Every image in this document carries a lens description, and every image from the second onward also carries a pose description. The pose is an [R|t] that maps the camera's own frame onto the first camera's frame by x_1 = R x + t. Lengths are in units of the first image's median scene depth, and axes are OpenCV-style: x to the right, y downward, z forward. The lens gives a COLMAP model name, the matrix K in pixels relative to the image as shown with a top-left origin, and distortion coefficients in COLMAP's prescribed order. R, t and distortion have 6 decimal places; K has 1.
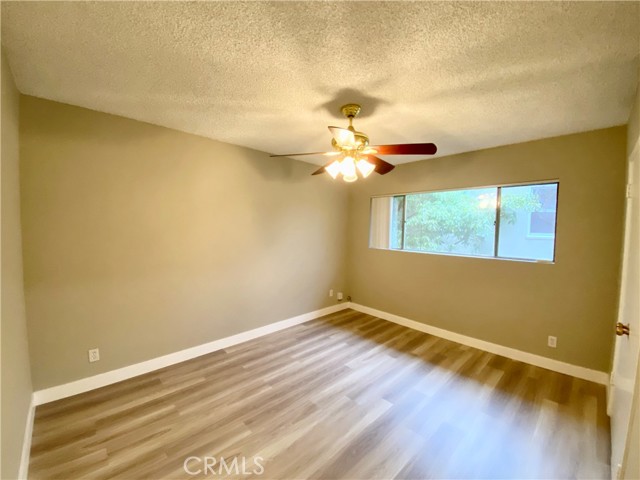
lens RADIAL K [[259.8, 0, 318.9], [0, 259.8, 240.2], [0, 0, 1]] dist [-0.008504, -0.004218]
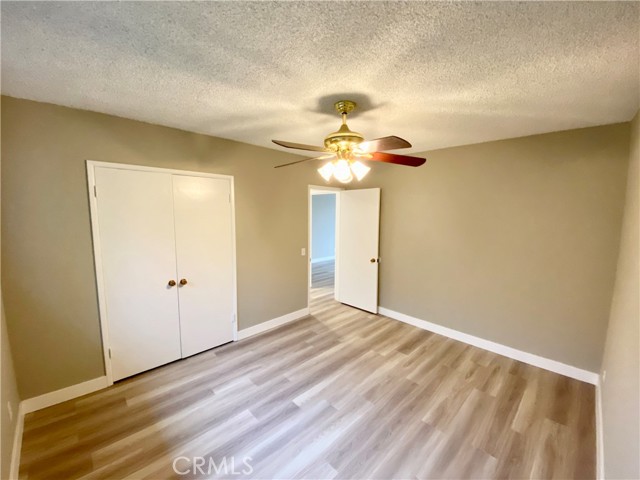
lens RADIAL K [[259.8, 0, 318.3], [0, 259.8, 238.6], [0, 0, 1]] dist [-0.008504, -0.004218]
pose [[-0.999572, -0.023766, -0.017078, 0.186861], [-0.026423, 0.983754, 0.177569, -0.164929], [0.012580, 0.177944, -0.983960, 1.657412]]
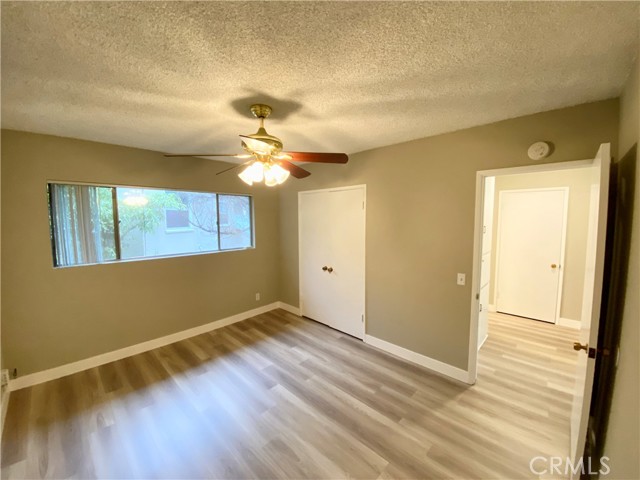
lens RADIAL K [[259.8, 0, 319.1], [0, 259.8, 238.2], [0, 0, 1]] dist [-0.008504, -0.004218]
pose [[-0.043519, -0.096783, 0.994354, -0.709473], [0.064875, 0.992922, 0.099483, -0.103526], [-0.996944, 0.068838, -0.036932, 0.711908]]
